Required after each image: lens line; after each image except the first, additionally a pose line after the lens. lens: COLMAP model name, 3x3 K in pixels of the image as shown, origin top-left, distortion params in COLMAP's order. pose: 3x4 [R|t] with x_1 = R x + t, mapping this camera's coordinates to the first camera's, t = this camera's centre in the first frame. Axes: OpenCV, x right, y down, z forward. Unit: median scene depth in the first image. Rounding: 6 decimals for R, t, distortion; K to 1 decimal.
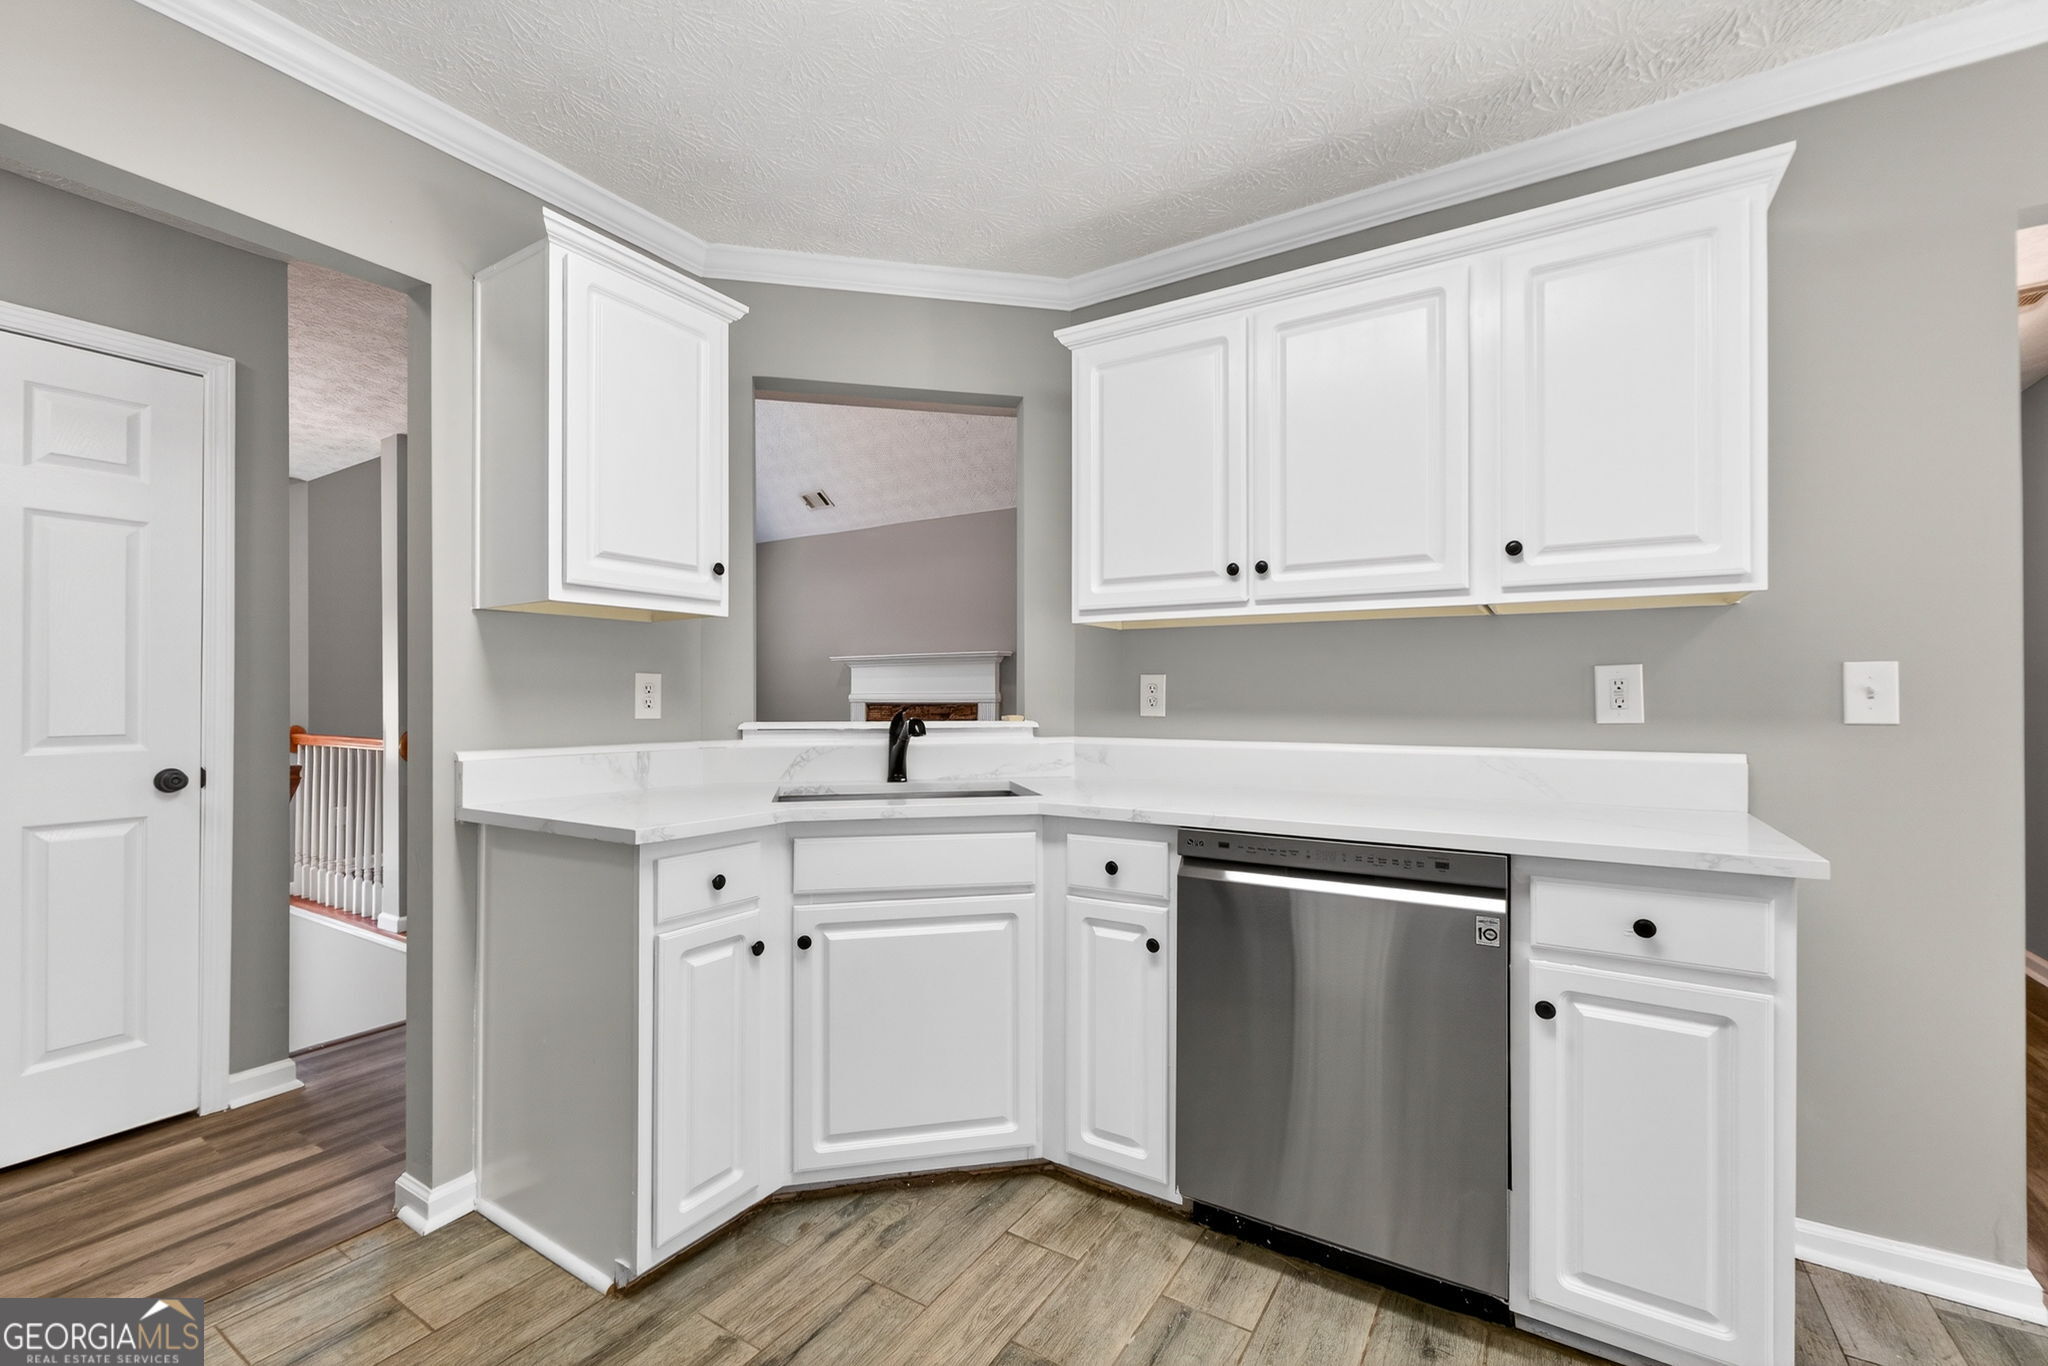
lens RADIAL K [[858.7, 0, 1013.1], [0, 858.7, 689.2], [0, 0, 1]] dist [0.002070, -0.000517]
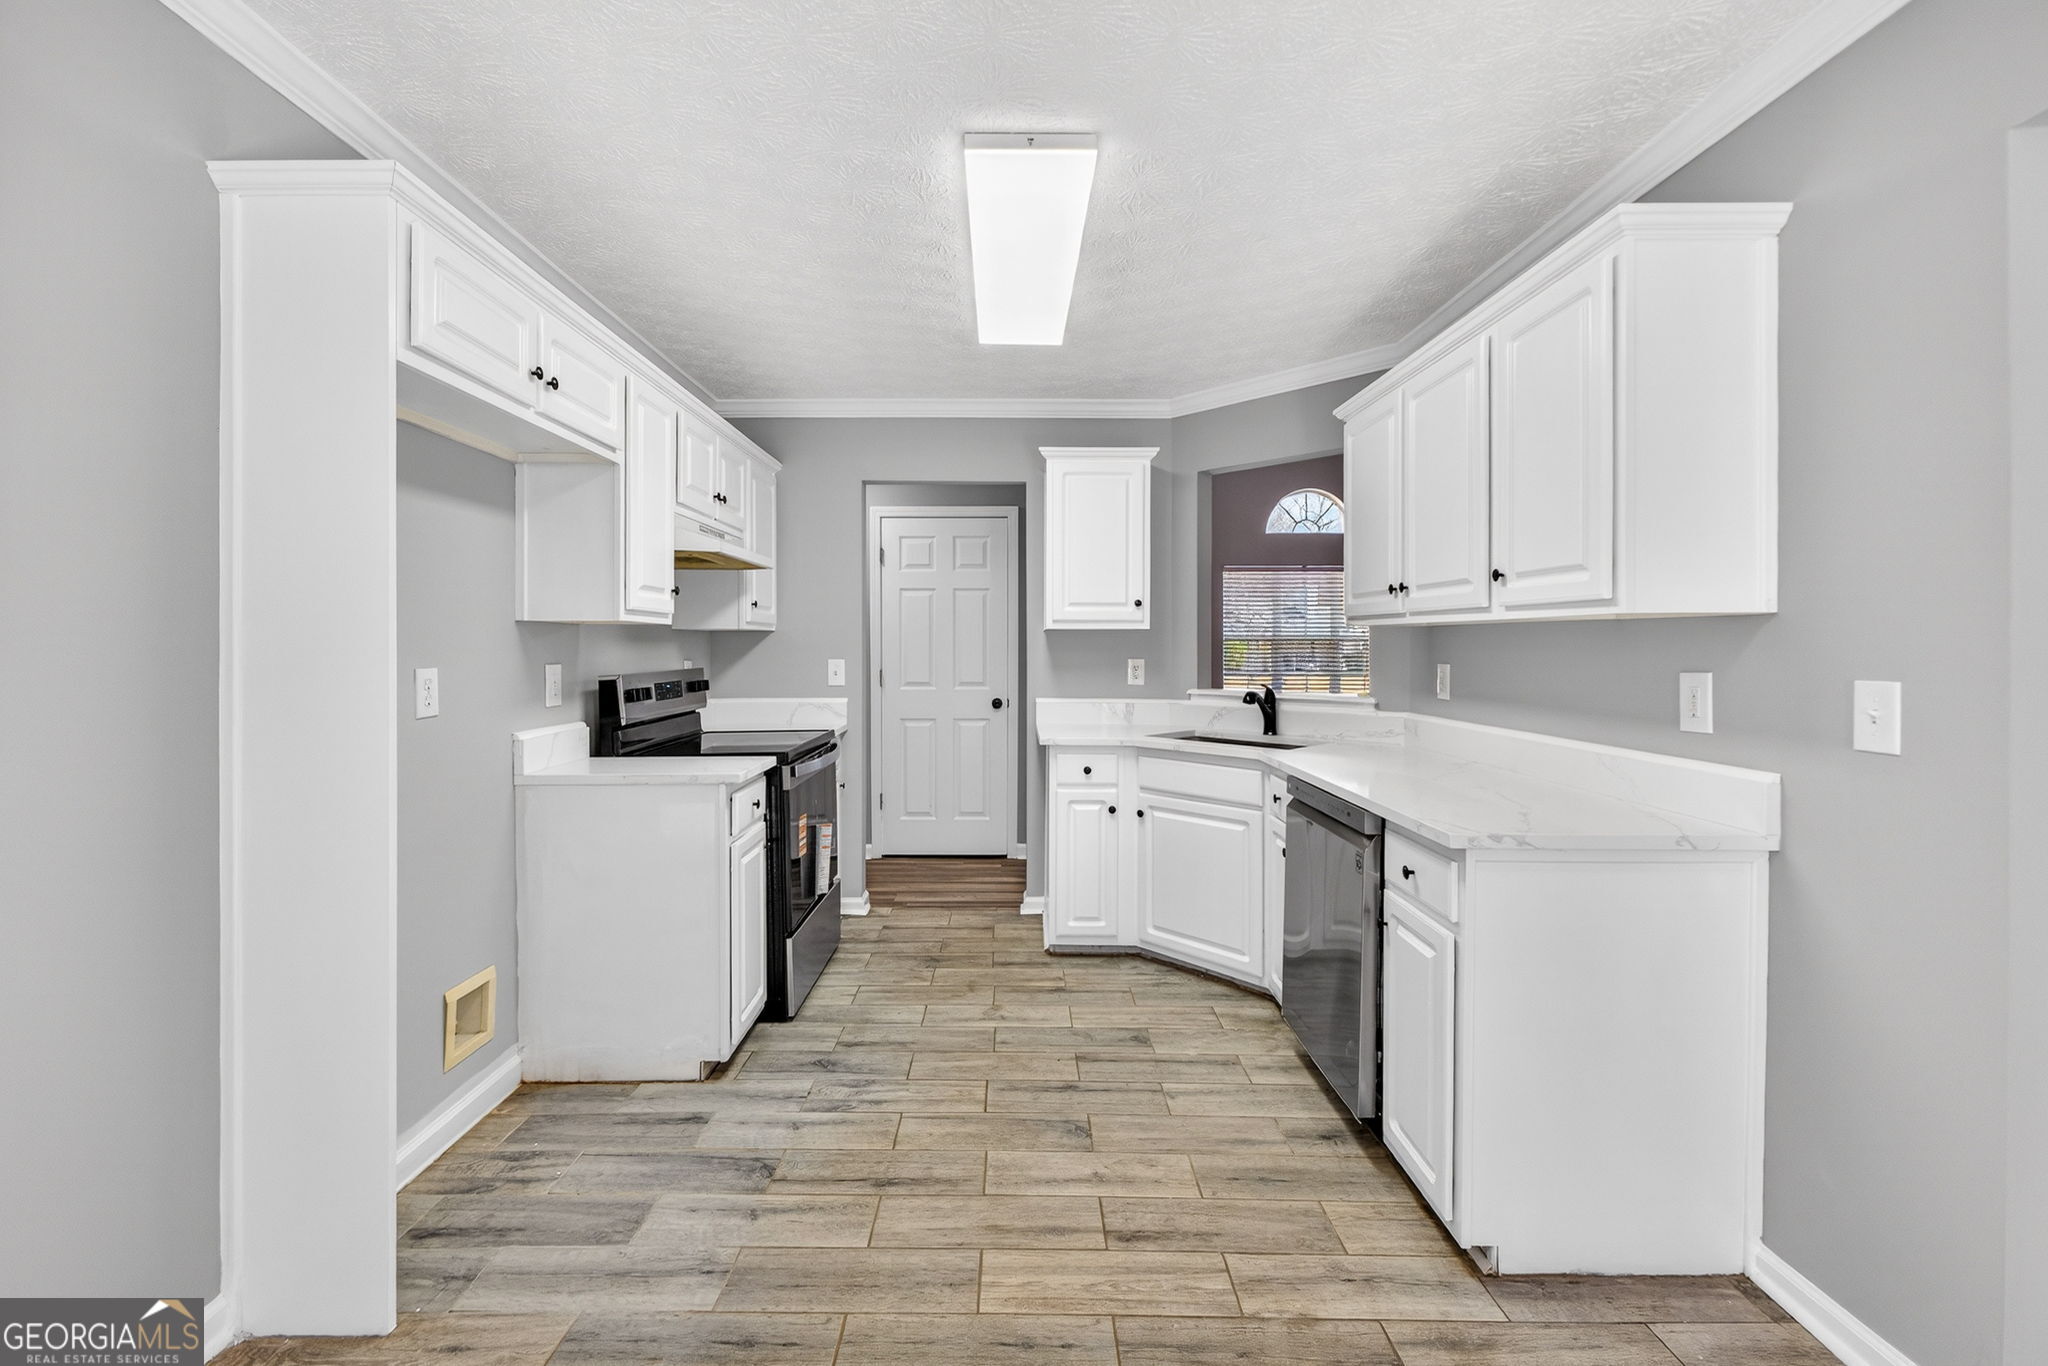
lens RADIAL K [[920.1, 0, 1016.7], [0, 920.1, 649.1], [0, 0, 1]] dist [0.000660, -0.000139]
pose [[0.518985, 0.008259, -0.854743, 1.217600], [0.005183, 0.999905, 0.012808, -0.073874], [0.854768, -0.011077, 0.518893, -0.213412]]
